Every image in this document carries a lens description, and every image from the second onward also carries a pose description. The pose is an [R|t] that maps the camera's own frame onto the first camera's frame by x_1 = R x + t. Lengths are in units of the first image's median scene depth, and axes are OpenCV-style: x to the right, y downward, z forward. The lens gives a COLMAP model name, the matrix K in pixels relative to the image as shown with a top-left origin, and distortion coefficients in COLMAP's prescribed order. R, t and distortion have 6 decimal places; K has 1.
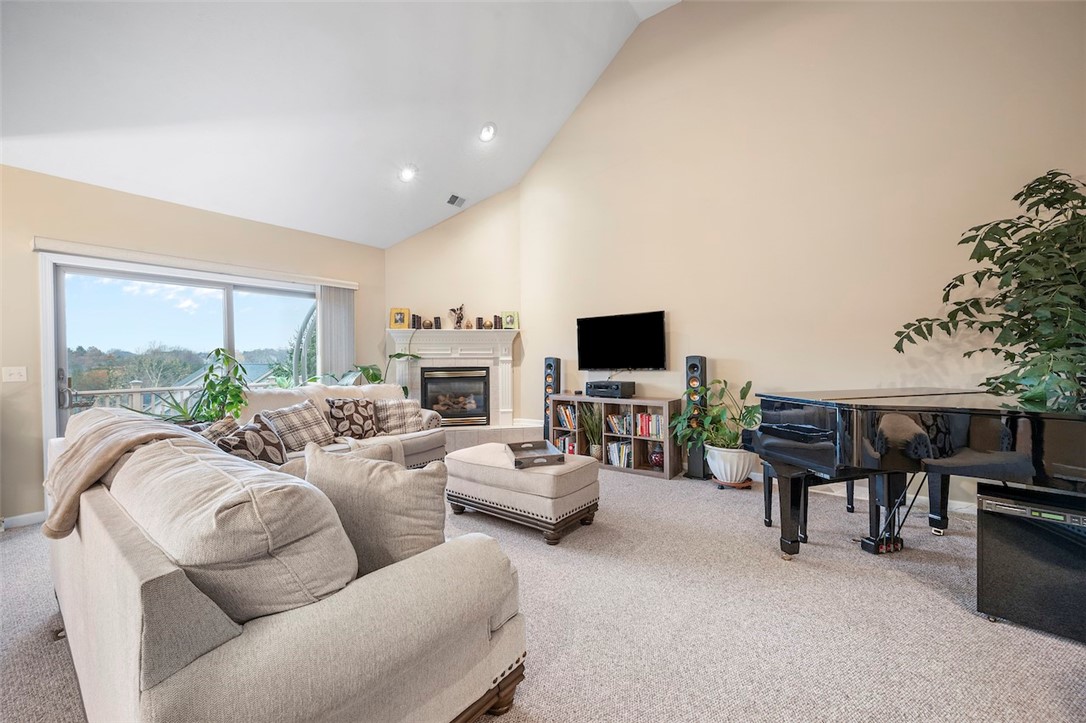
lens RADIAL K [[425.9, 0, 543.5], [0, 425.9, 361.0], [0, 0, 1]] dist [-0.002199, 0.000207]
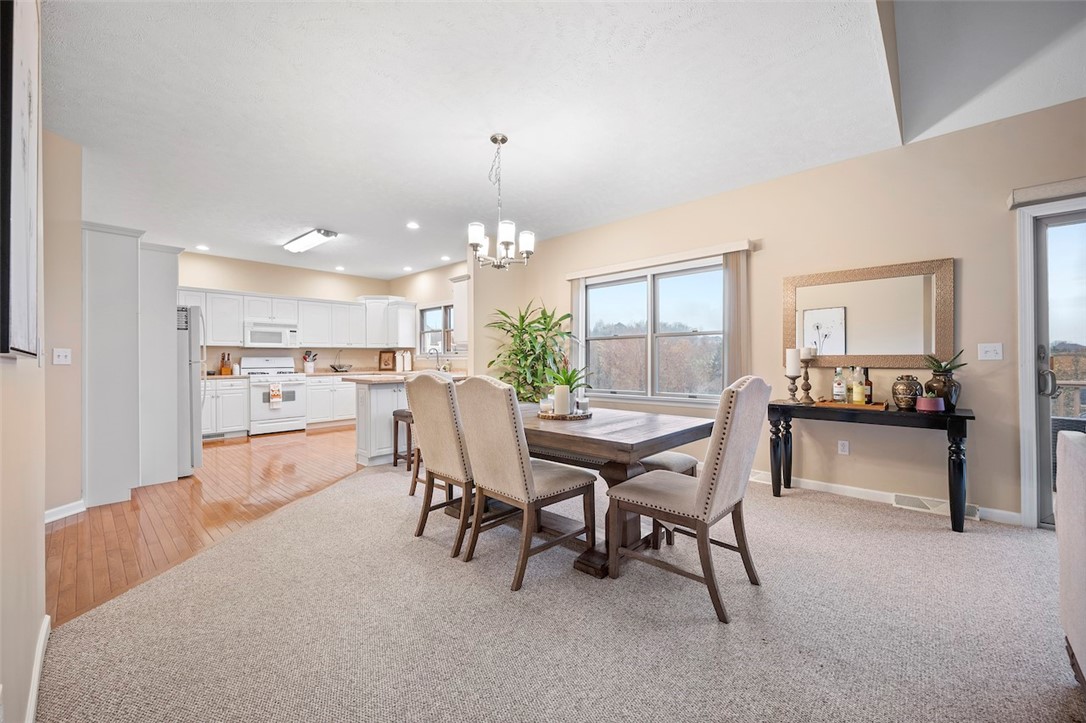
lens RADIAL K [[425.9, 0, 543.9], [0, 425.9, 360.8], [0, 0, 1]] dist [-0.002199, 0.000207]
pose [[-0.100225, 0.010807, -0.994906, -0.183512], [0.002706, 0.999940, 0.010590, 0.028238], [0.994961, -0.001631, -0.100248, 0.106908]]
